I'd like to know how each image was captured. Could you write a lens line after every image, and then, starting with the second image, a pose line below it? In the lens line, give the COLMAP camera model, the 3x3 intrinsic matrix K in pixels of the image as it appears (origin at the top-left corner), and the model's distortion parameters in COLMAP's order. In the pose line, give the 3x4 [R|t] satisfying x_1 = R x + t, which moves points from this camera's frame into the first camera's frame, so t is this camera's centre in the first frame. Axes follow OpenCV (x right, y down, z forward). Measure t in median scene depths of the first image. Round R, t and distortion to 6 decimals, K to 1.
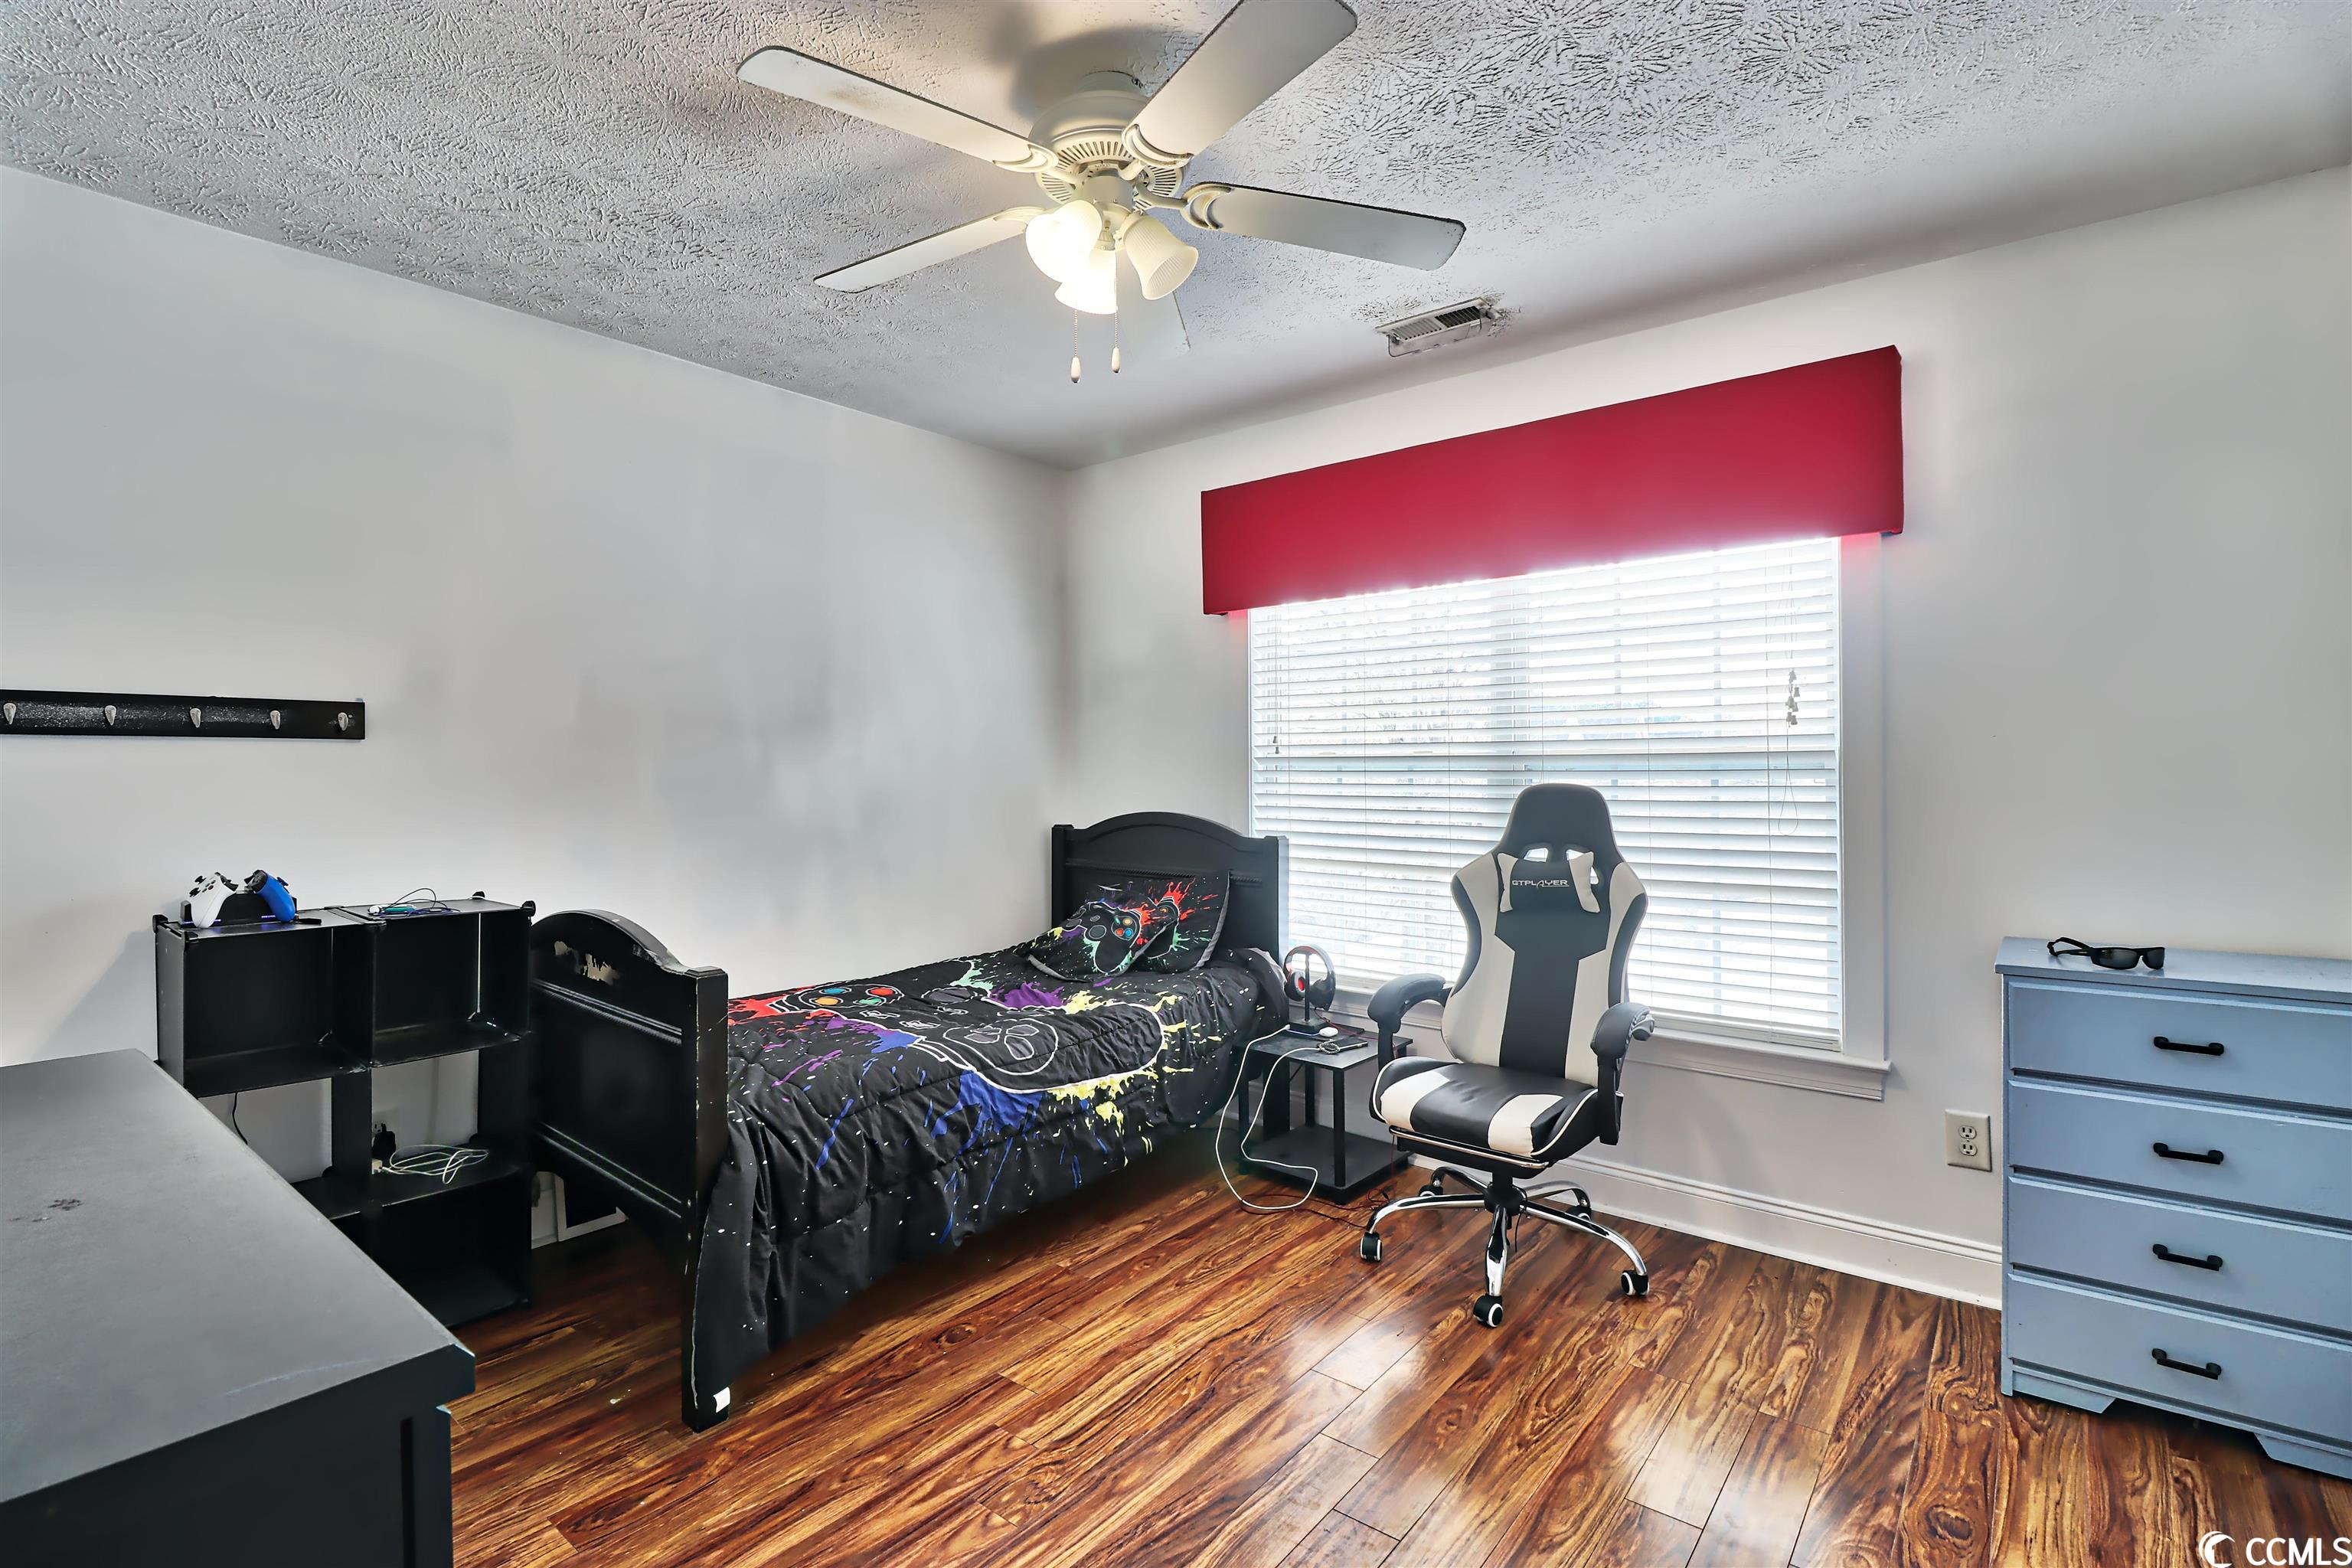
lens RADIAL K [[1085.8, 0, 1172.8], [0, 1085.8, 754.1], [0, 0, 1]] dist [-0.005497, -0.001359]
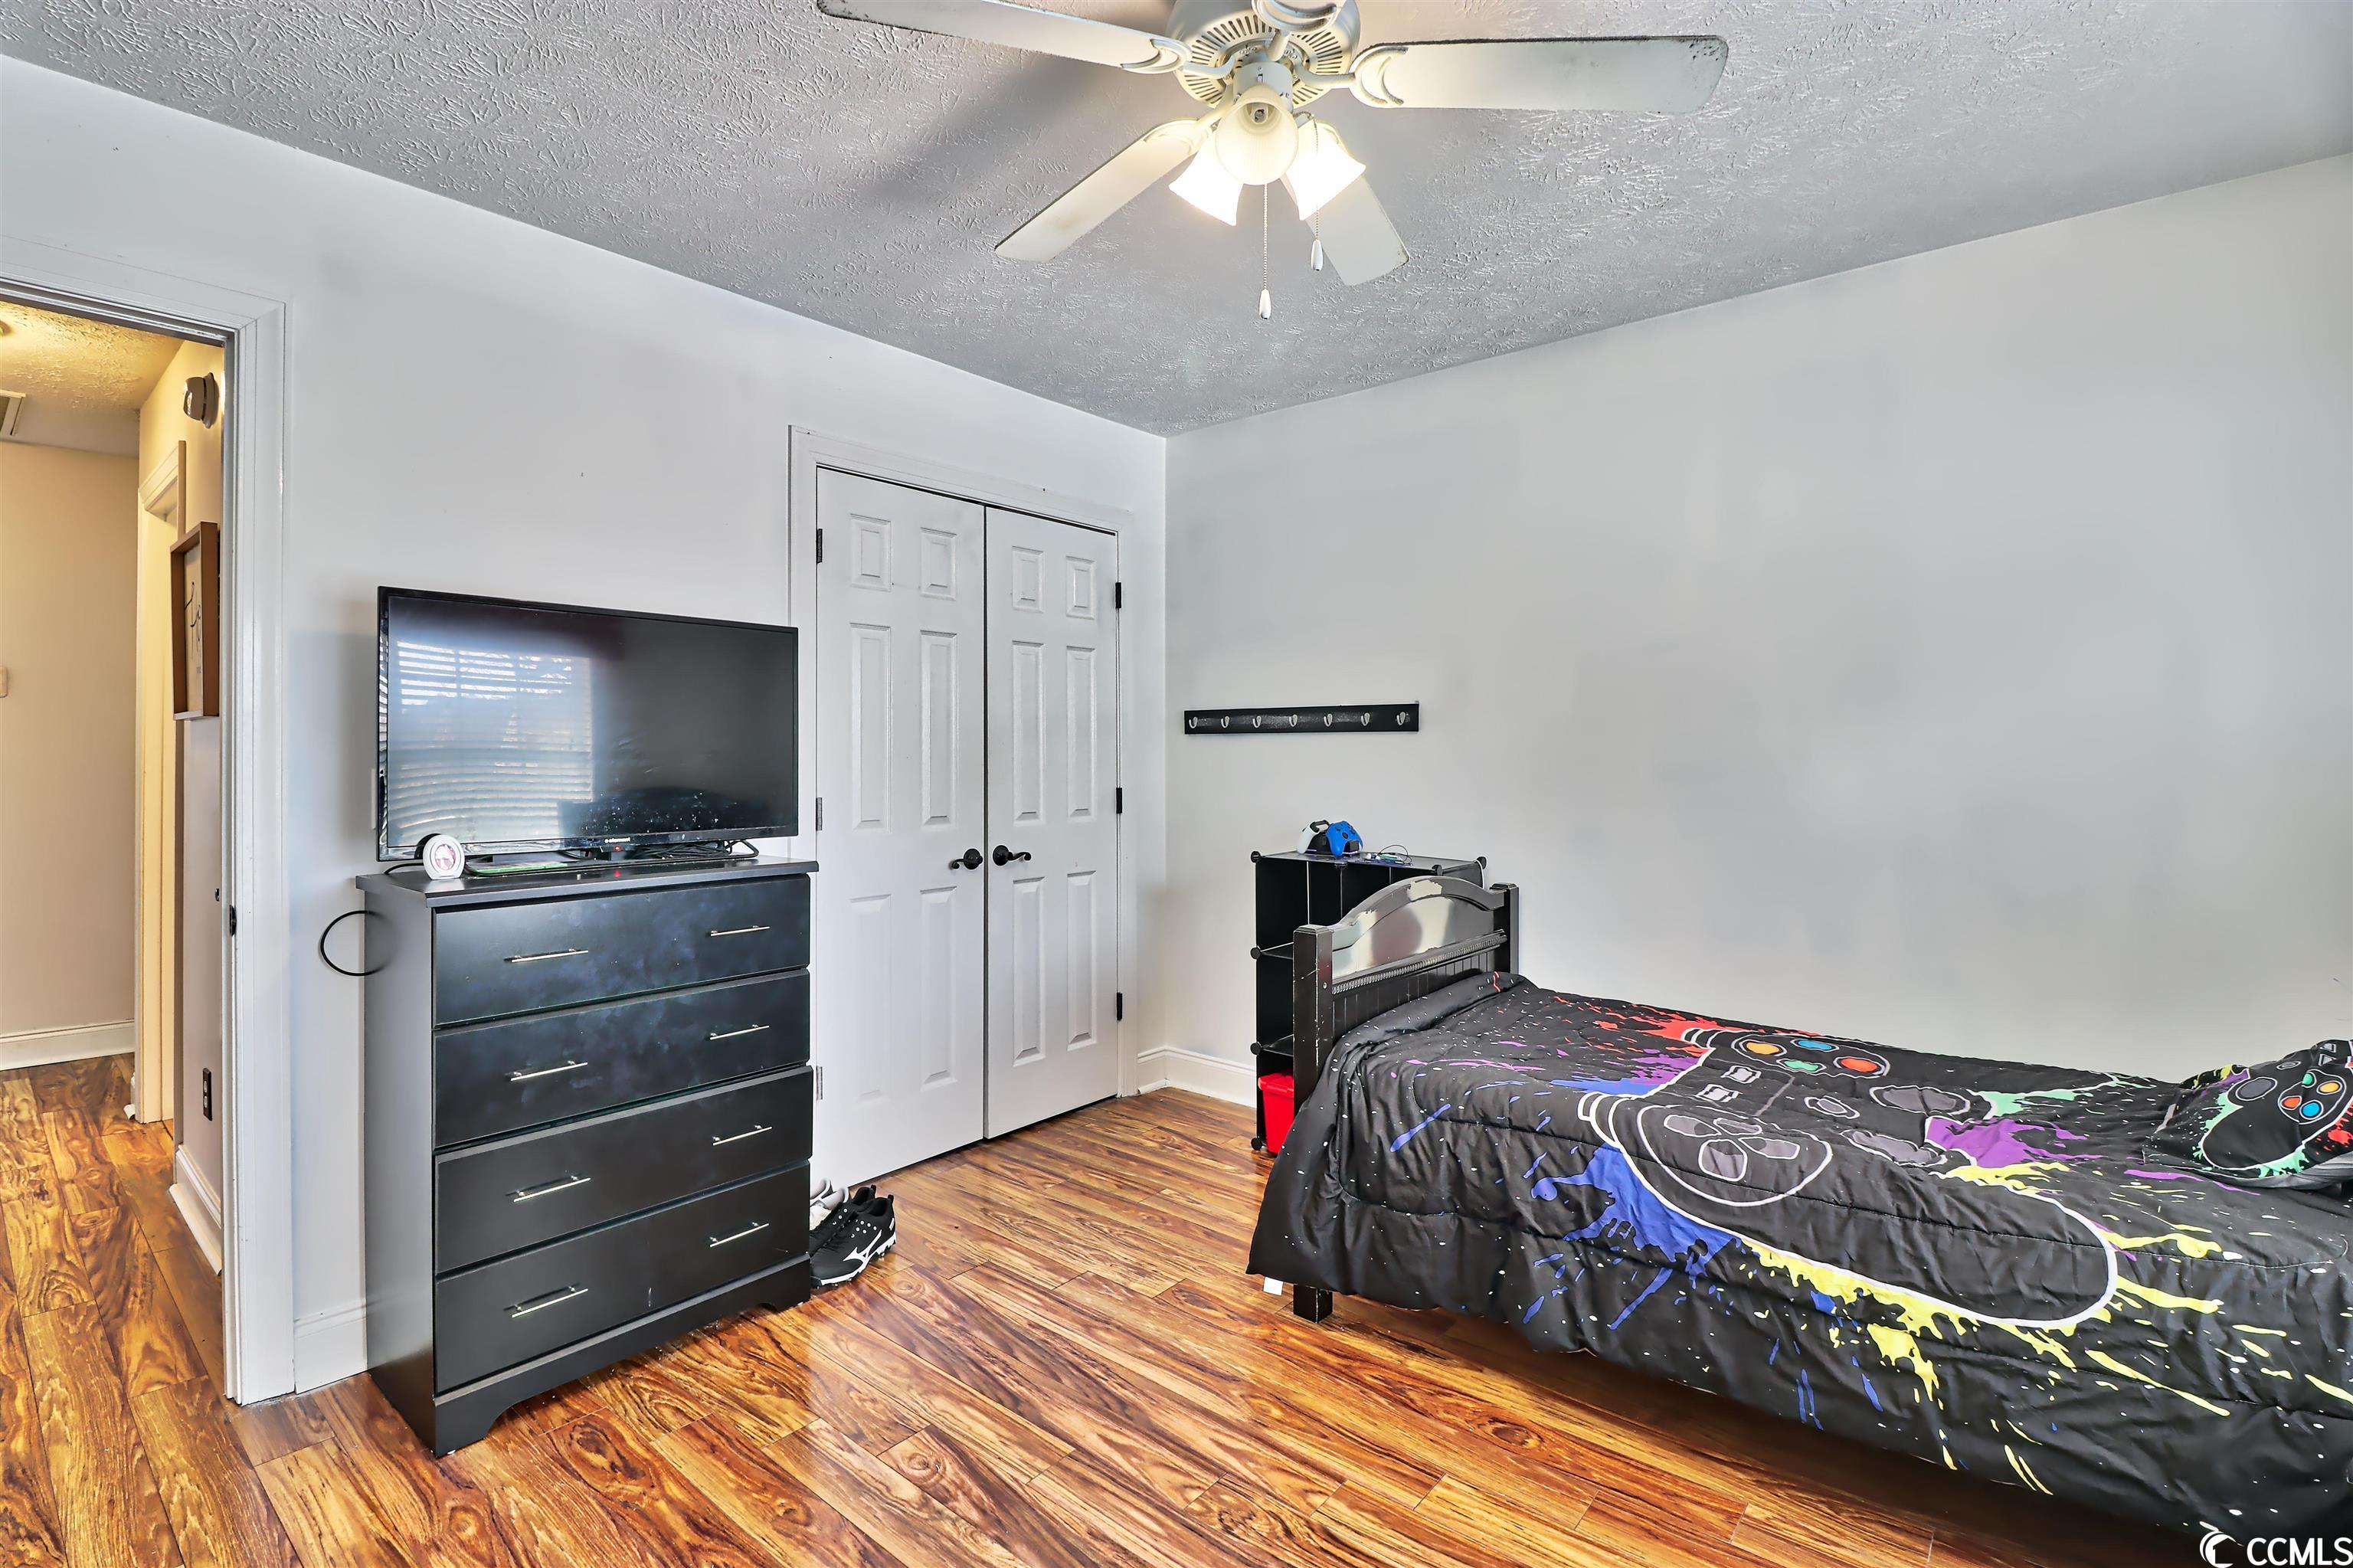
lens RADIAL K [[1087.1, 0, 1142.8], [0, 1087.1, 758.8], [0, 0, 1]] dist [0.000367, -0.020723]
pose [[-0.034962, 0.006759, -0.999366, 0.632132], [0.005896, 0.999961, 0.006557, 0.009391], [0.999371, -0.005663, -0.035000, 0.740645]]
